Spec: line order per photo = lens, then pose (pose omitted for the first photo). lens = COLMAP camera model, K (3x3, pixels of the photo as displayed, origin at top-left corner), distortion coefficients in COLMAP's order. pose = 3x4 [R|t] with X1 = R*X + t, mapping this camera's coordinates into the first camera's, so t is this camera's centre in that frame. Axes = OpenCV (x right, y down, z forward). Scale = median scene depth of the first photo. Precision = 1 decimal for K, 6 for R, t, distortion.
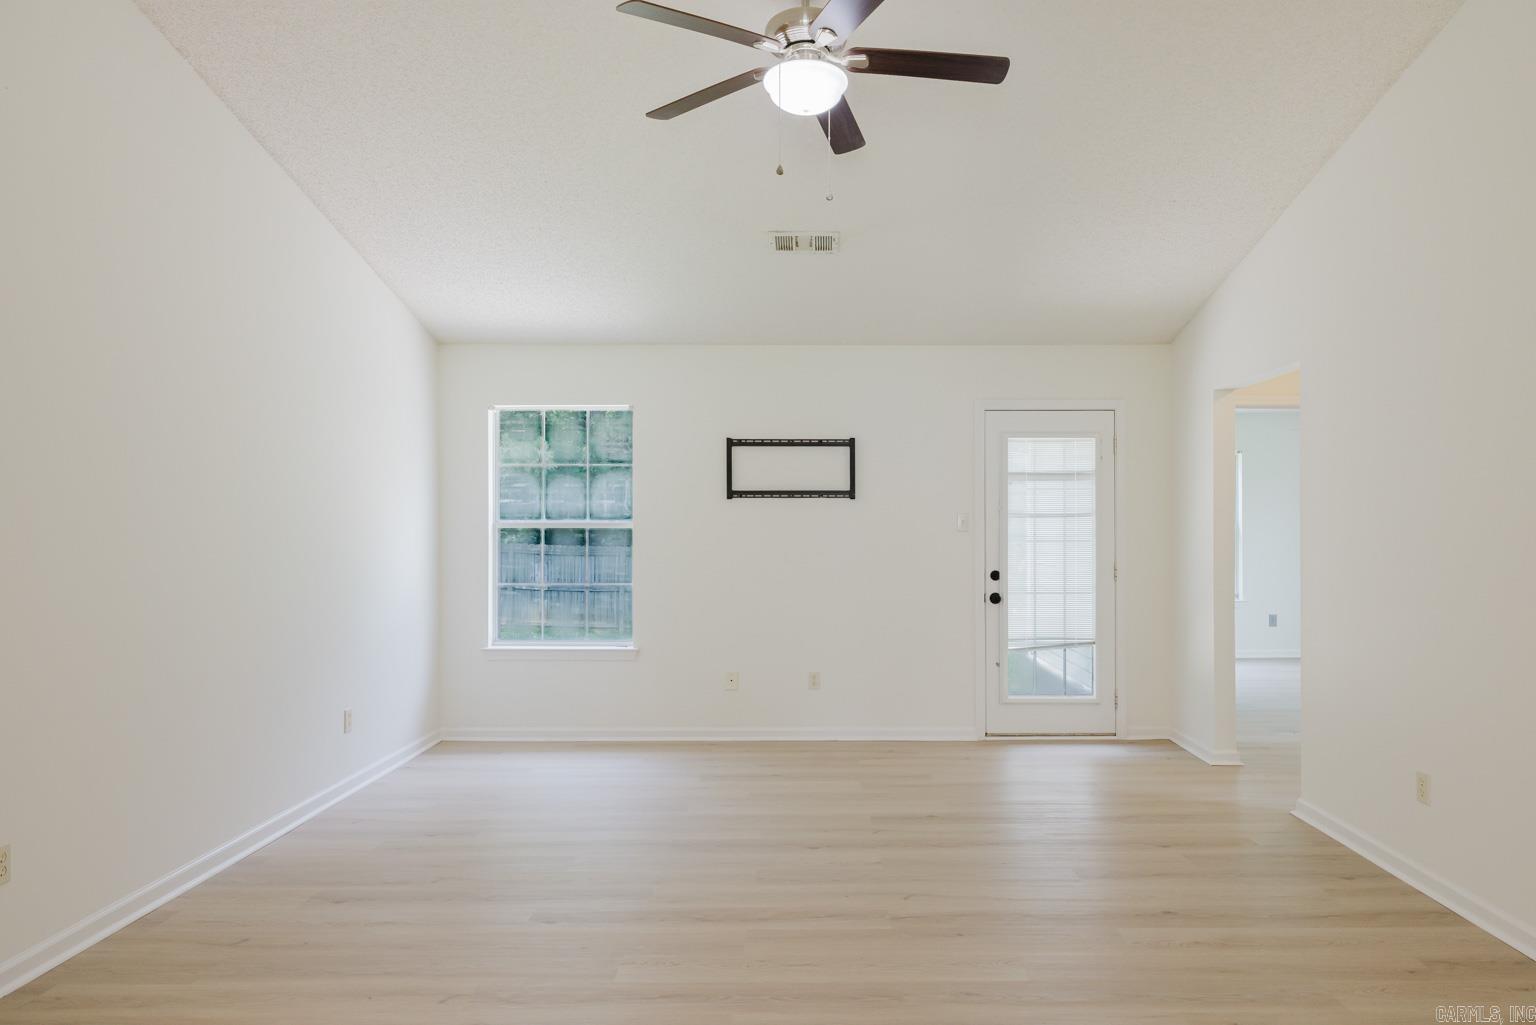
lens RADIAL K [[949.7, 0, 821.3], [0, 949.7, 516.4], [0, 0, 1]] dist [-0.000247, 0.001941]
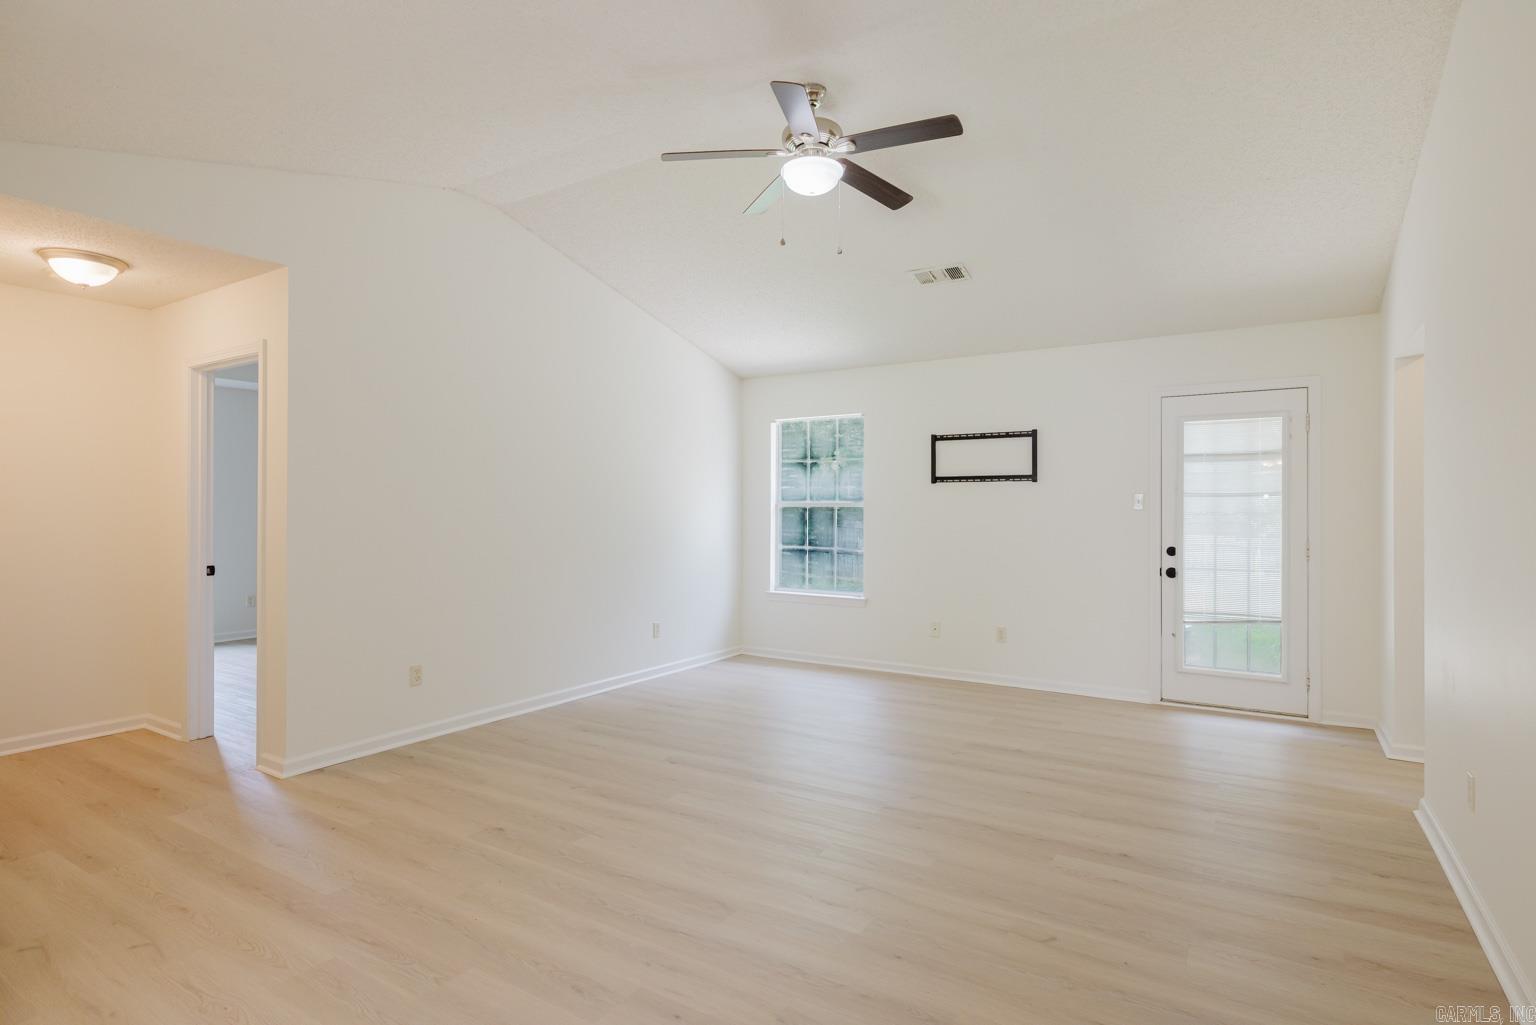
lens RADIAL K [[790.9, 0, 776.9], [0, 790.9, 501.8], [0, 0, 1]] dist [-0.000990, 0.000050]
pose [[0.843122, -0.003206, -0.537713, 0.288463], [0.002375, 0.999995, -0.002239, 0.007550], [0.537718, 0.000611, 0.843125, 0.013635]]
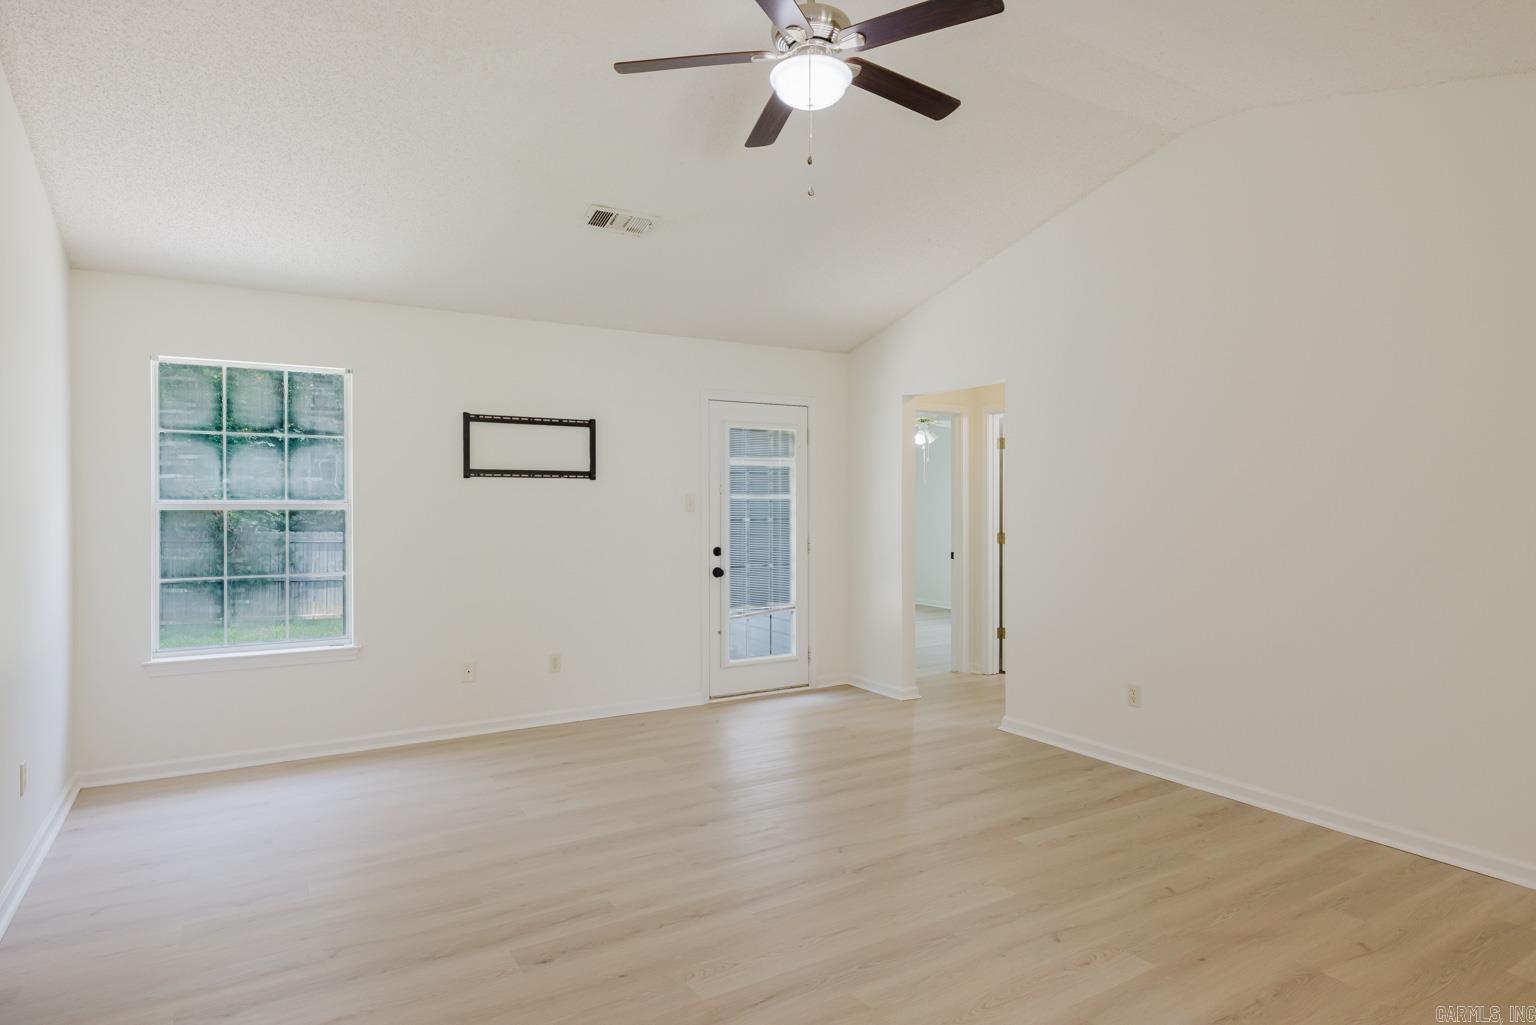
lens RADIAL K [[872.8, 0, 769.2], [0, 872.8, 501.3], [0, 0, 1]] dist [0.006390, 0.002446]
pose [[0.854256, 0.001068, 0.519851, -0.289410], [-0.005153, 0.999966, 0.006413, -0.002317], [-0.519827, -0.008157, 0.854233, 0.111890]]
